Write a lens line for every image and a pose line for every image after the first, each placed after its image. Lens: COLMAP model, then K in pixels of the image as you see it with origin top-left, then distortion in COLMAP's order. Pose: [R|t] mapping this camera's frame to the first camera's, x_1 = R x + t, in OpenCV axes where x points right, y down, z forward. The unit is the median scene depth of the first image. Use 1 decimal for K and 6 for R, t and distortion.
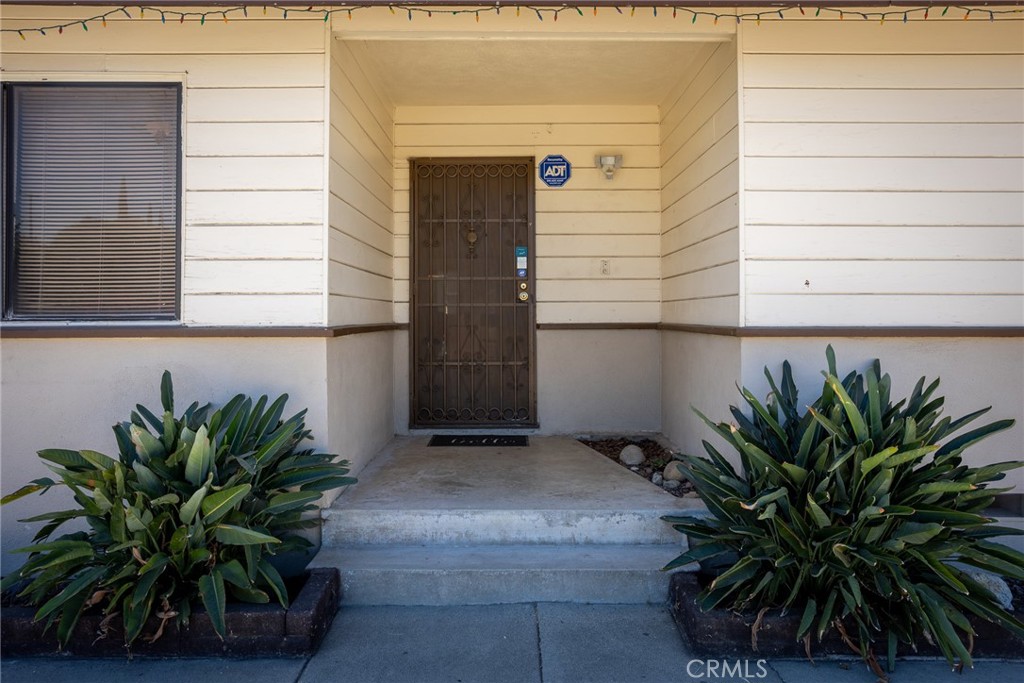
lens RADIAL K [[726.4, 0, 523.5], [0, 726.4, 298.6], [0, 0, 1]] dist [0.002176, 0.001530]
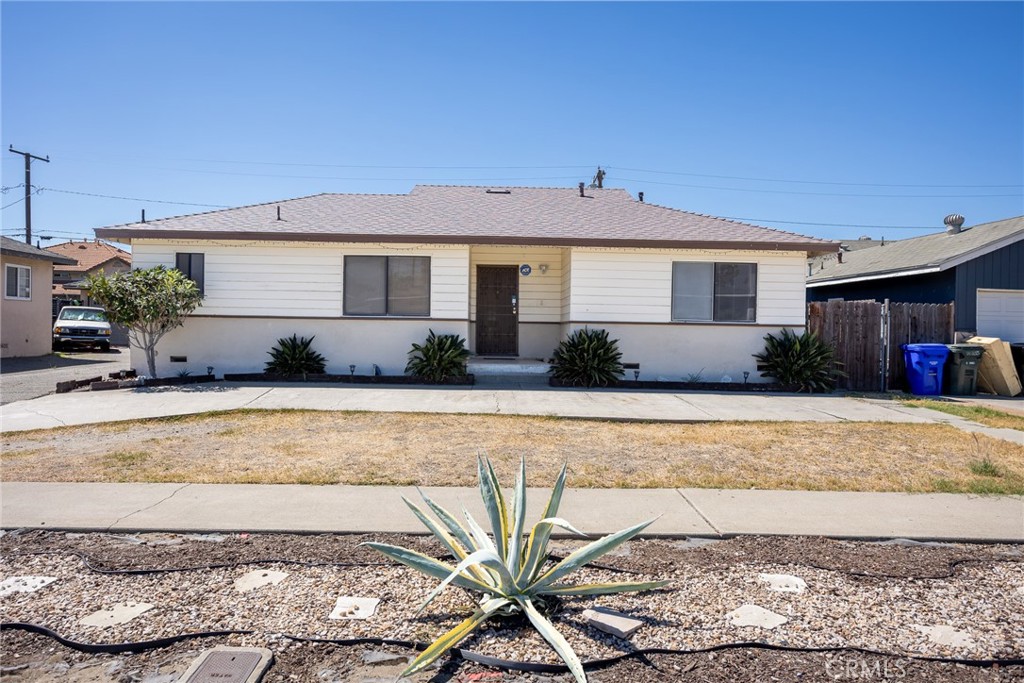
lens RADIAL K [[661.2, 0, 511.0], [0, 661.2, 340.7], [0, 0, 1]] dist [0.006695, 0.000052]
pose [[0.999721, 0.016525, 0.016858, -0.058660], [-0.017187, 0.999054, 0.039951, 0.006282], [-0.016182, -0.040230, 0.999059, -1.764425]]
